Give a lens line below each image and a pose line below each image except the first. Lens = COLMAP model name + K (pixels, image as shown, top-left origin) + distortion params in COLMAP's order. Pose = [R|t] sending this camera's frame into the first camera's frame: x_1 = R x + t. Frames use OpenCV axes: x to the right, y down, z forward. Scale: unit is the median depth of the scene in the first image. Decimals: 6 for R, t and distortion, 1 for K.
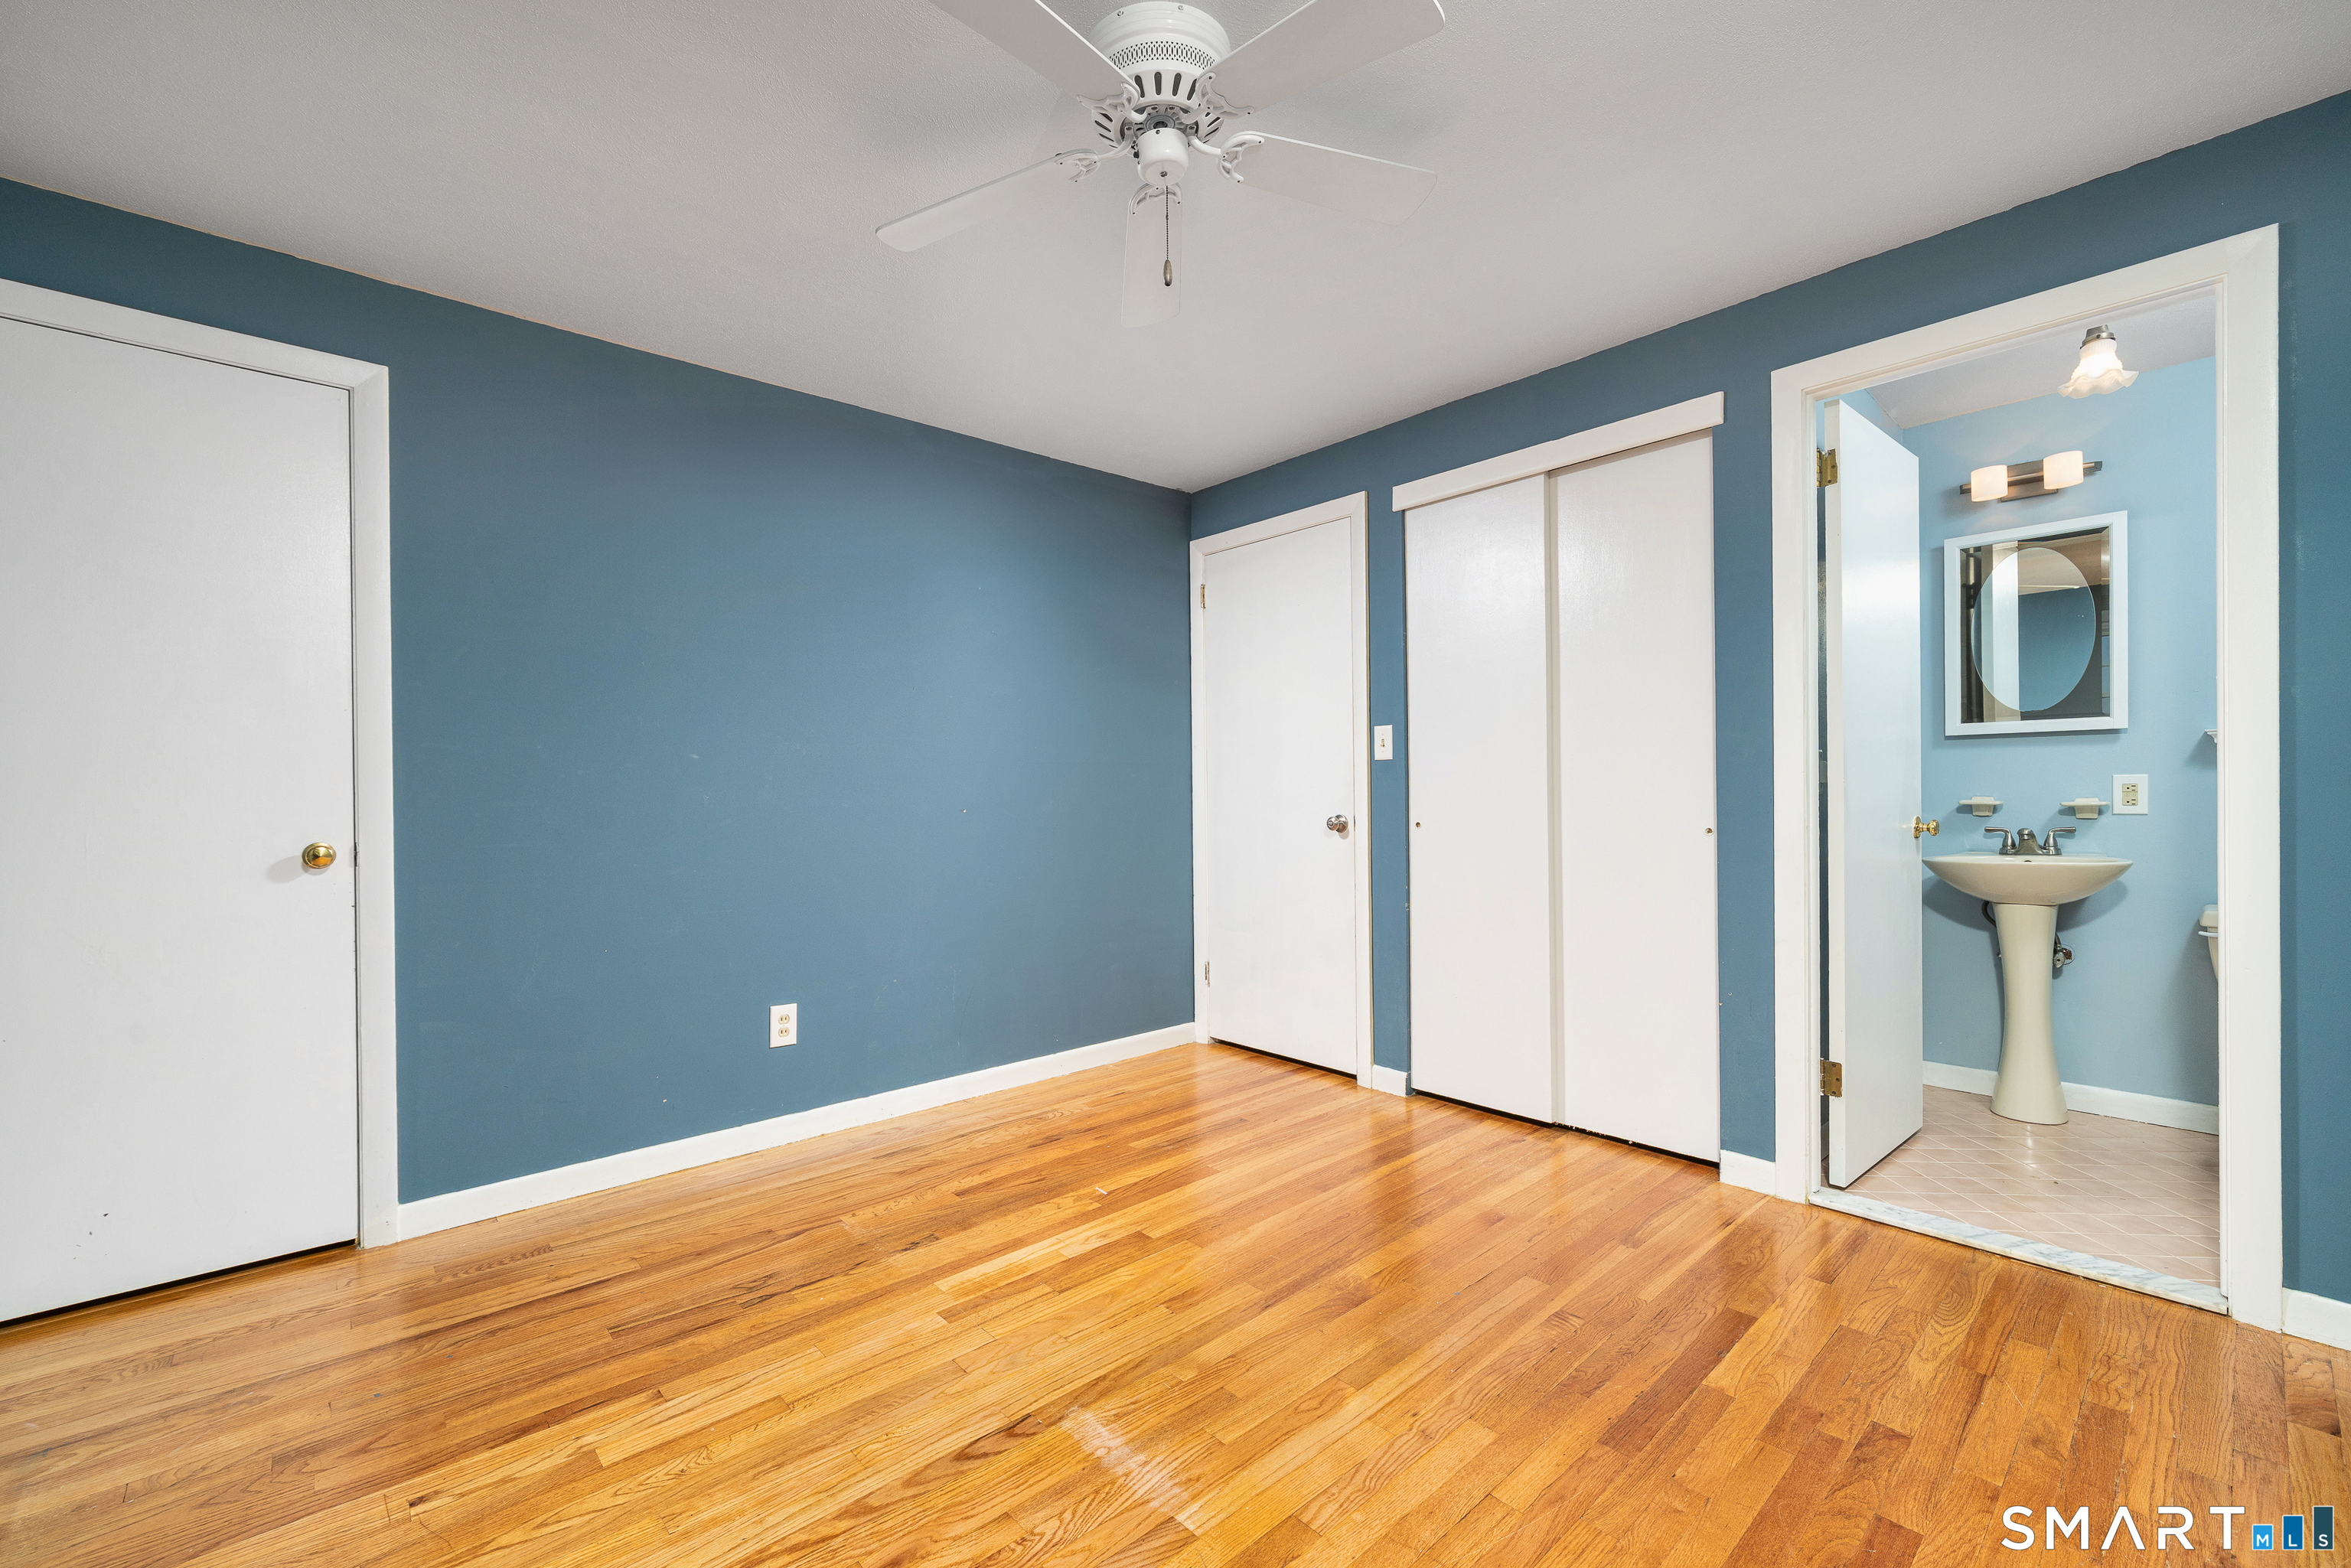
lens RADIAL K [[980.0, 0, 1172.2], [0, 980.0, 798.7], [0, 0, 1]] dist [-0.005142, -0.000220]
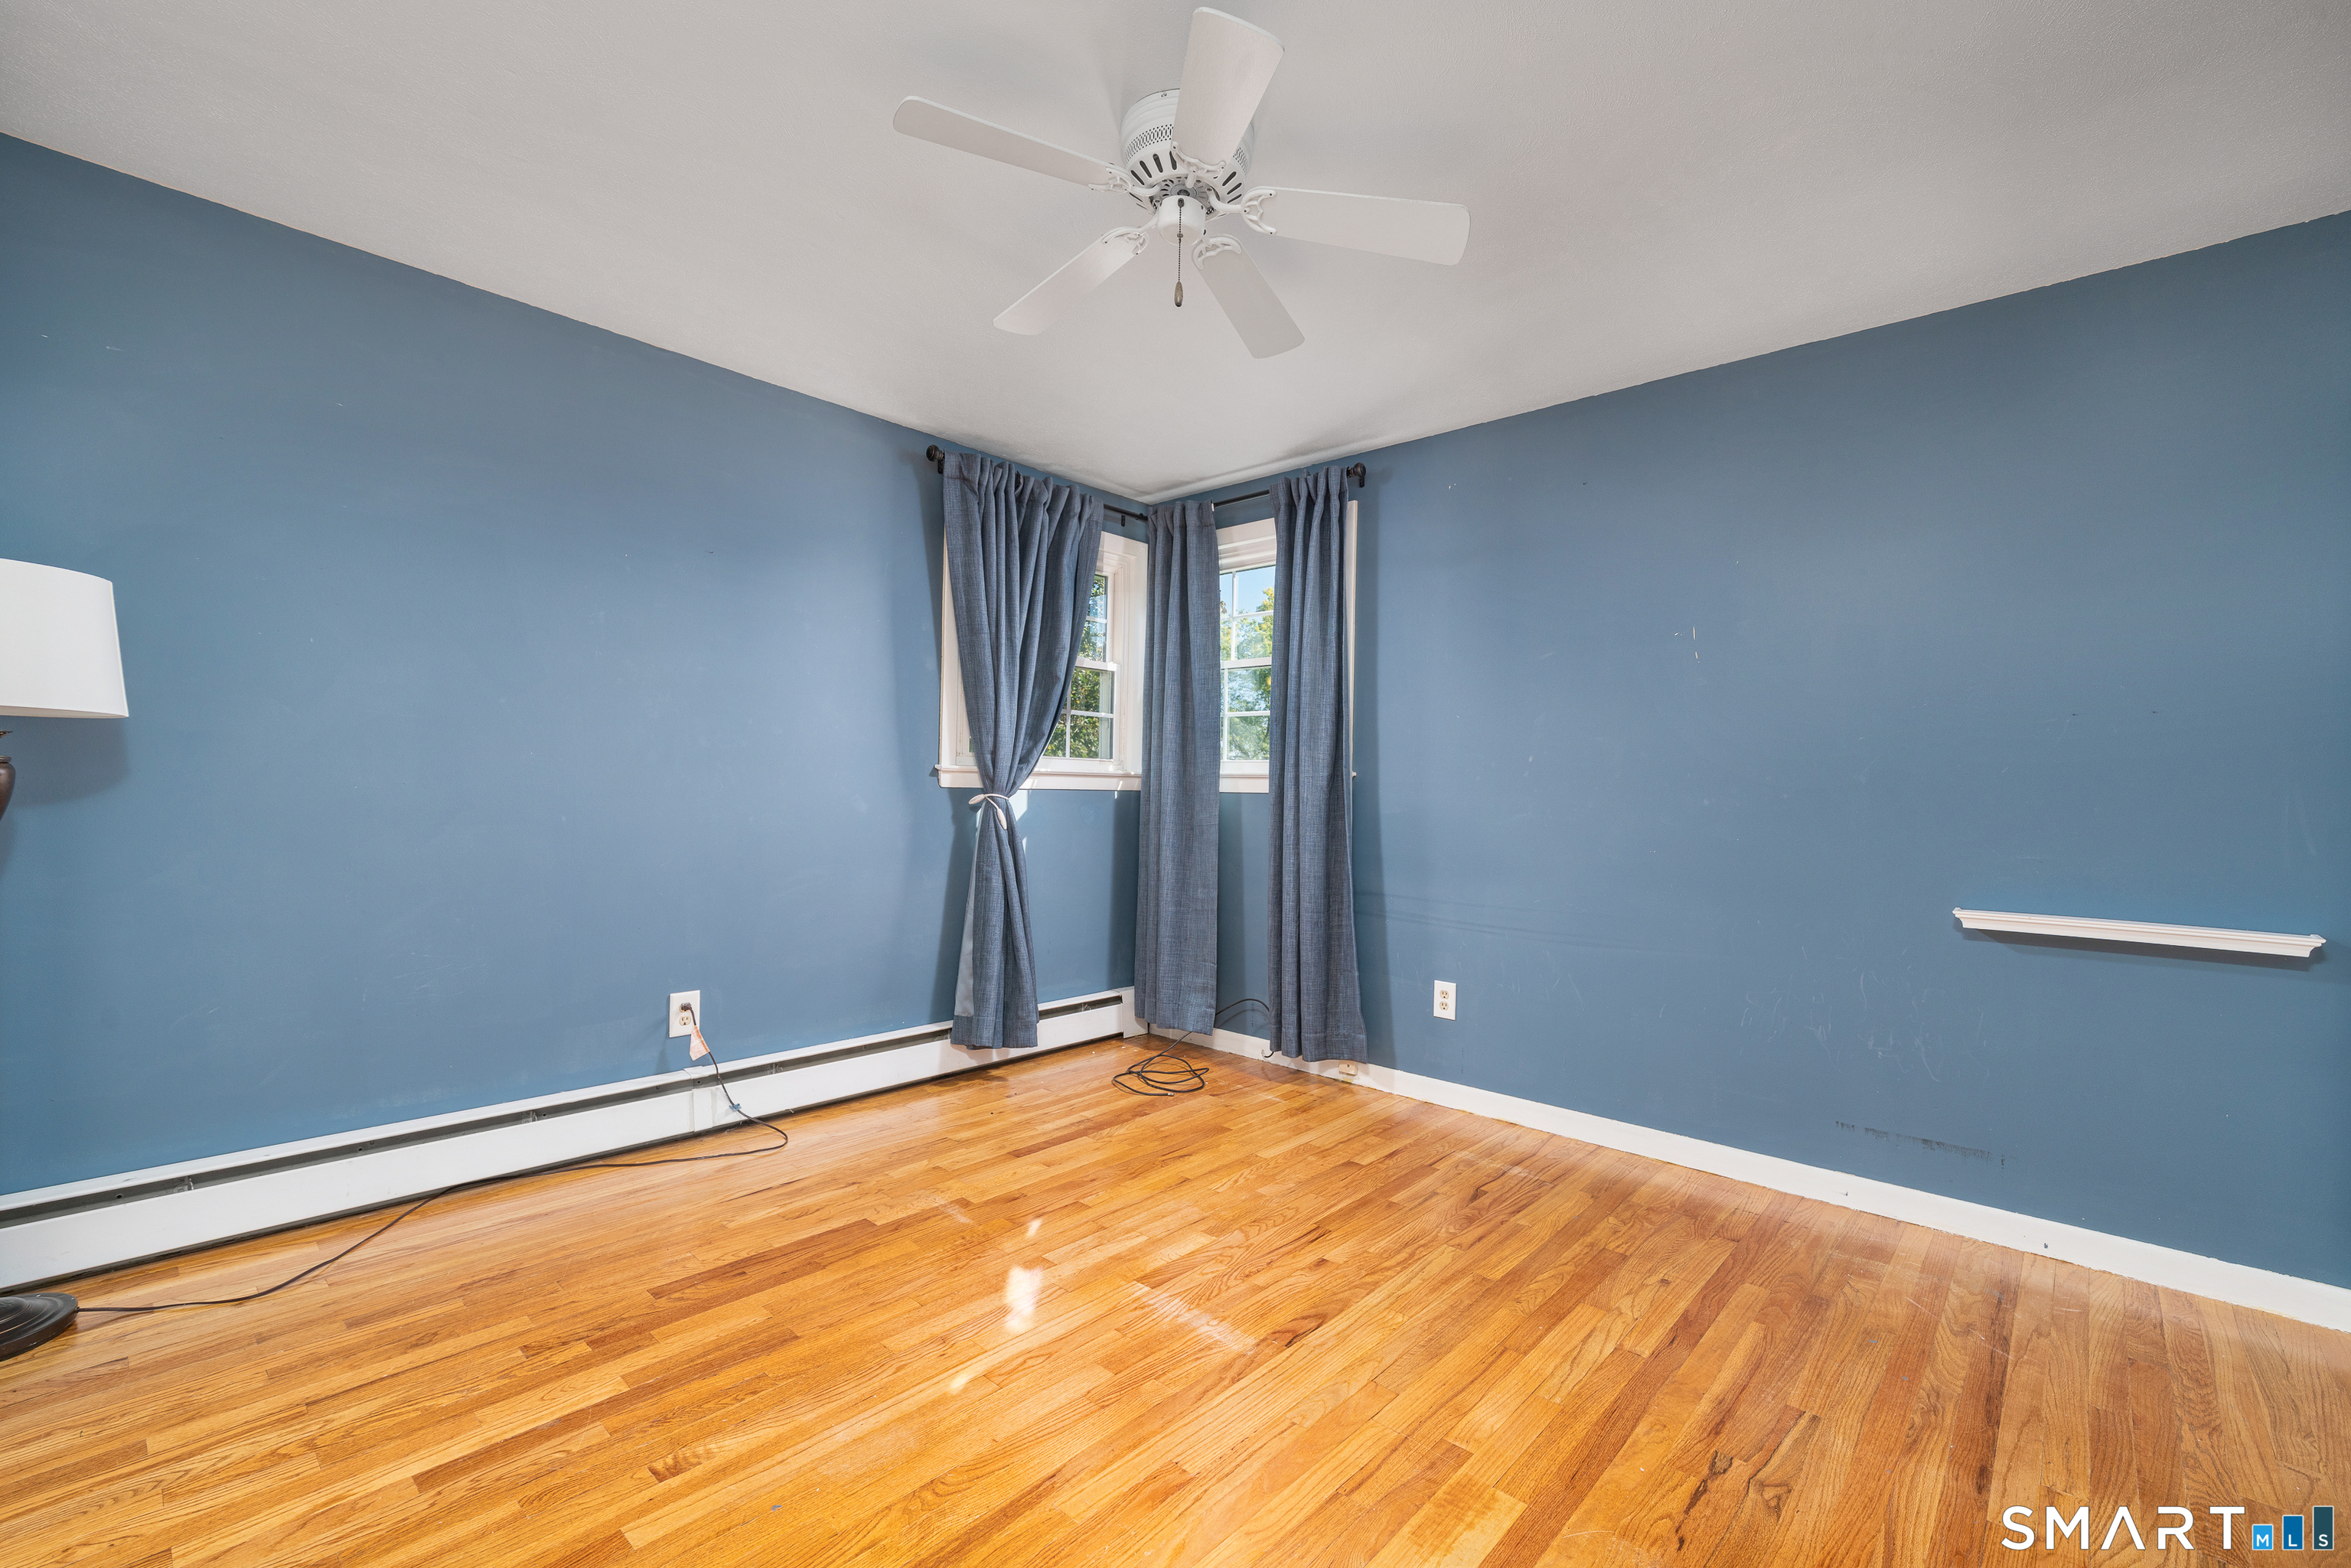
lens RADIAL K [[980.0, 0, 1172.2], [0, 980.0, 798.7], [0, 0, 1]] dist [-0.005142, -0.000220]
pose [[-0.995858, -0.007909, -0.090572, 0.073805], [-0.008915, 0.999903, 0.010709, -0.011052], [0.090479, 0.011472, -0.995832, 1.661210]]
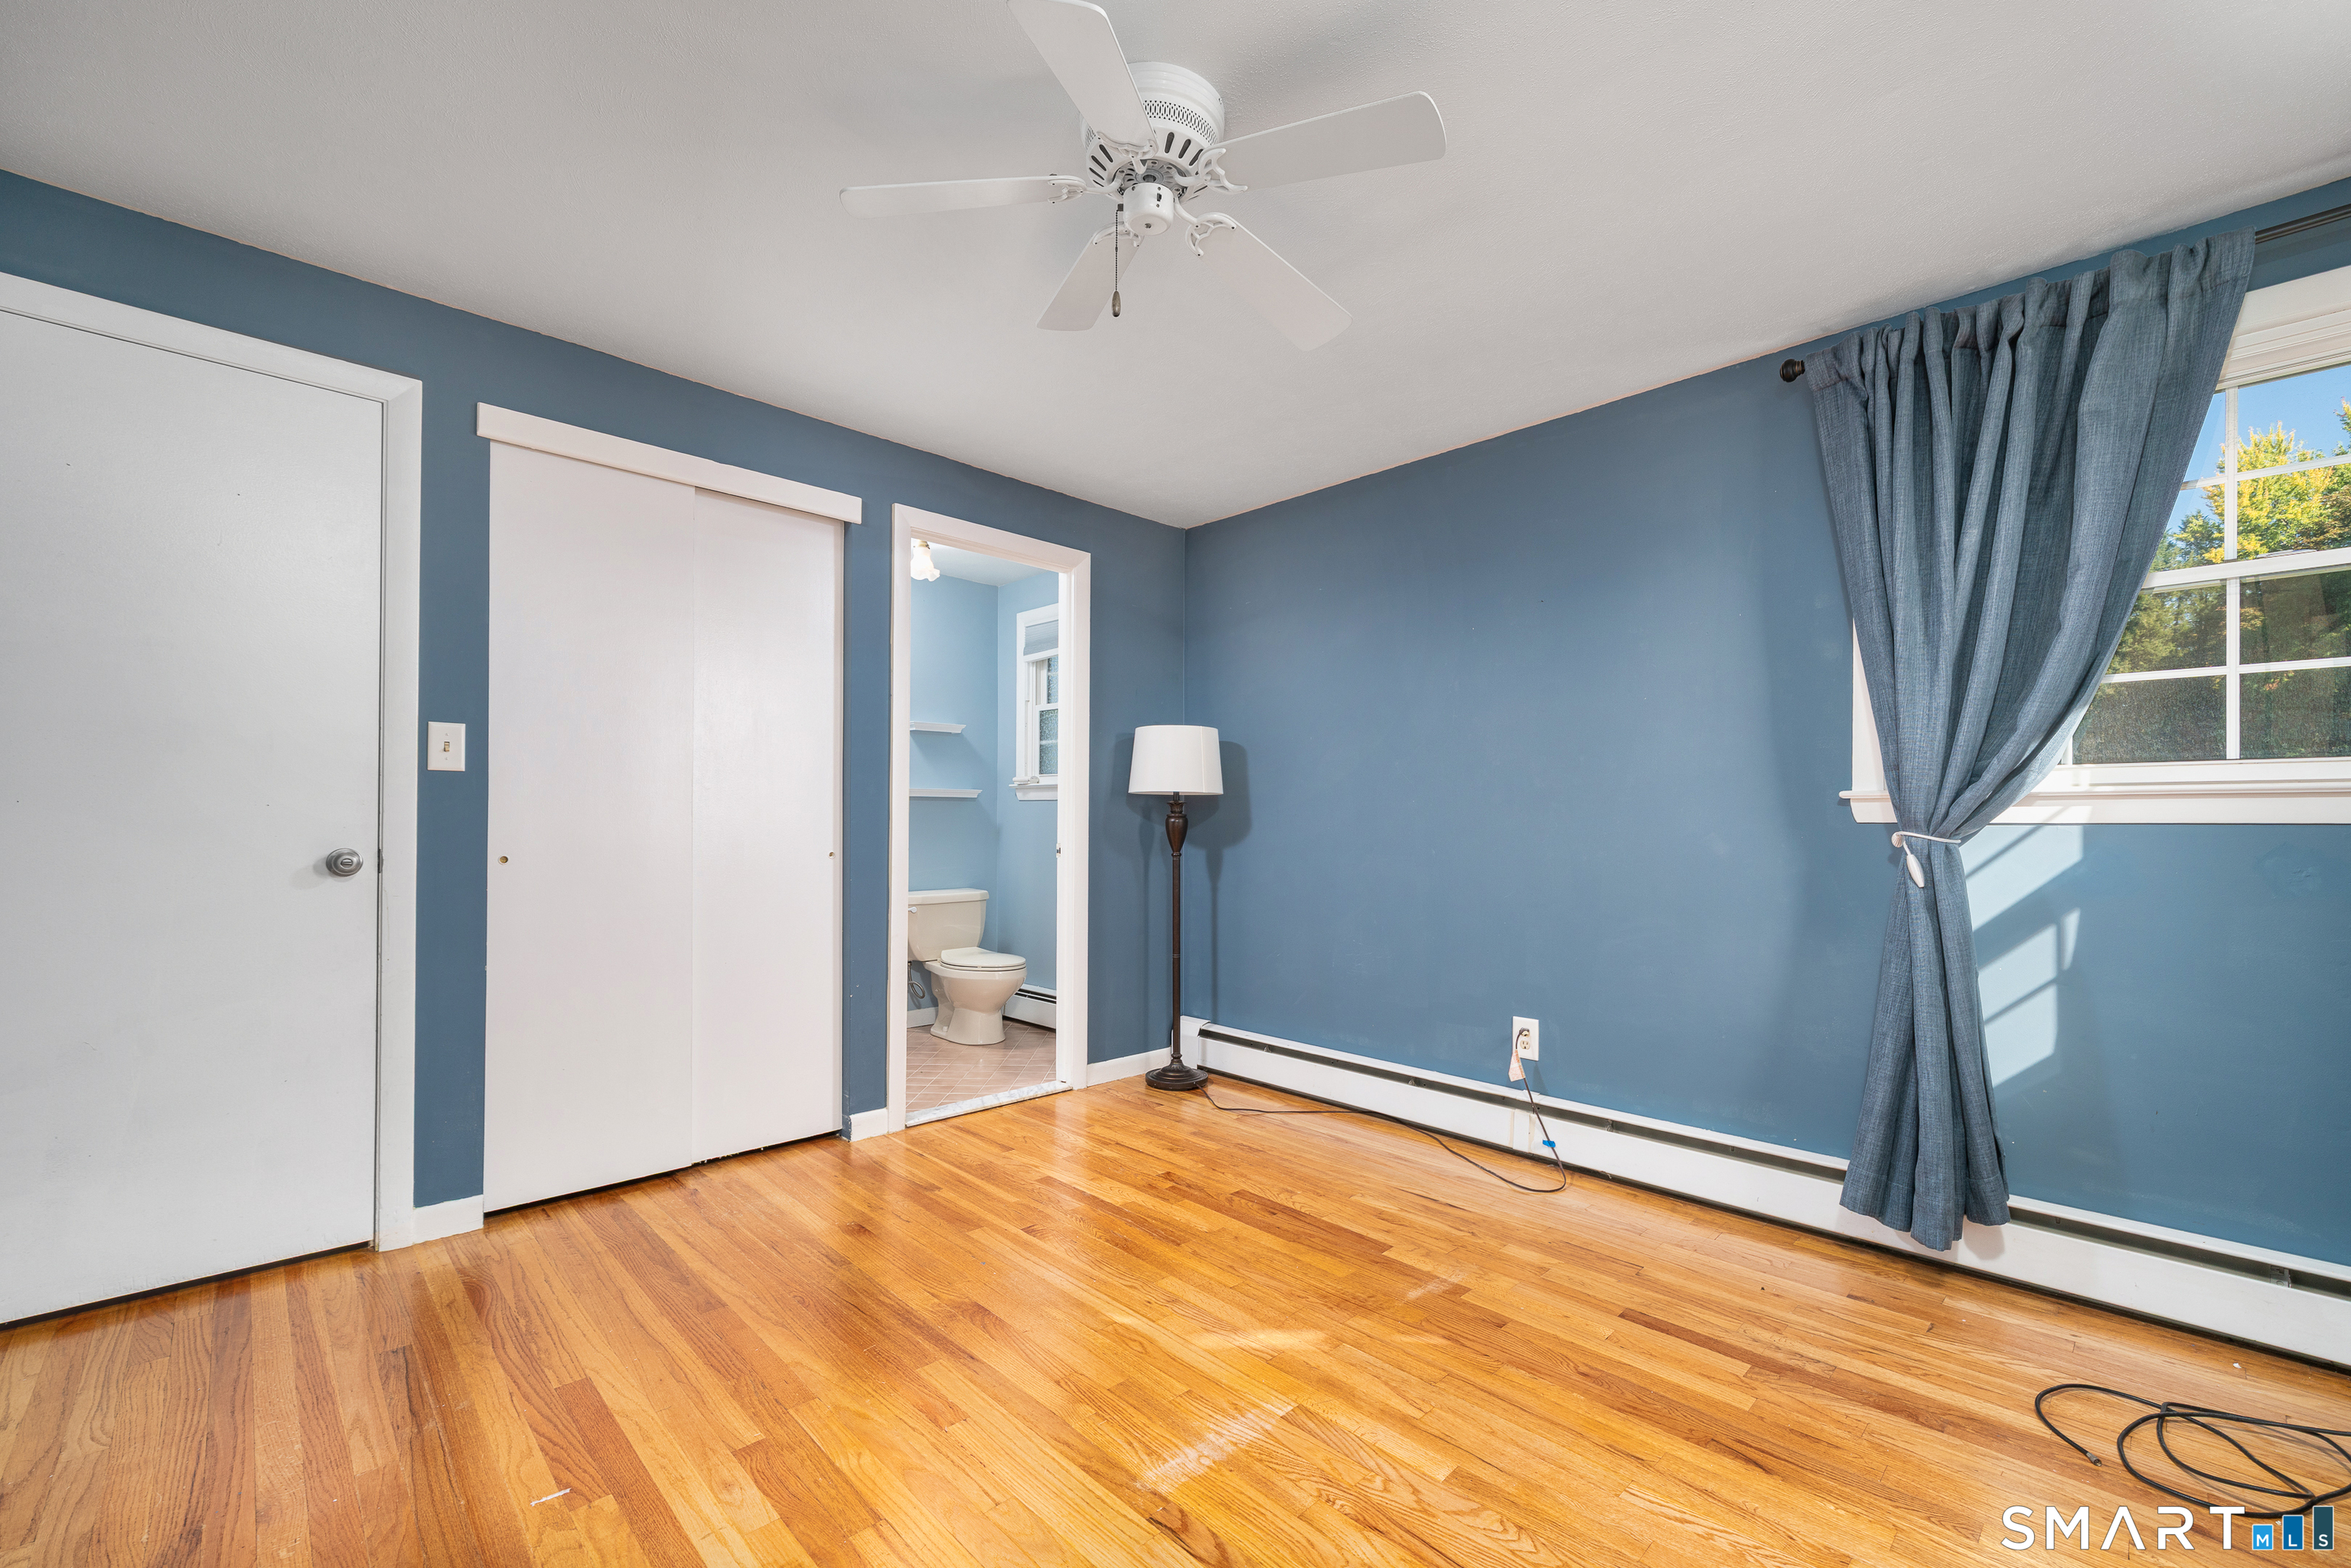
lens RADIAL K [[955.0, 0, 1174.5], [0, 955.0, 819.8], [0, 0, 1]] dist [-0.001098, -0.000110]
pose [[-0.043786, 0.013593, 0.998948, -0.804366], [-0.003257, 0.999900, -0.013749, 0.006402], [-0.999036, -0.003856, -0.043737, 0.802450]]
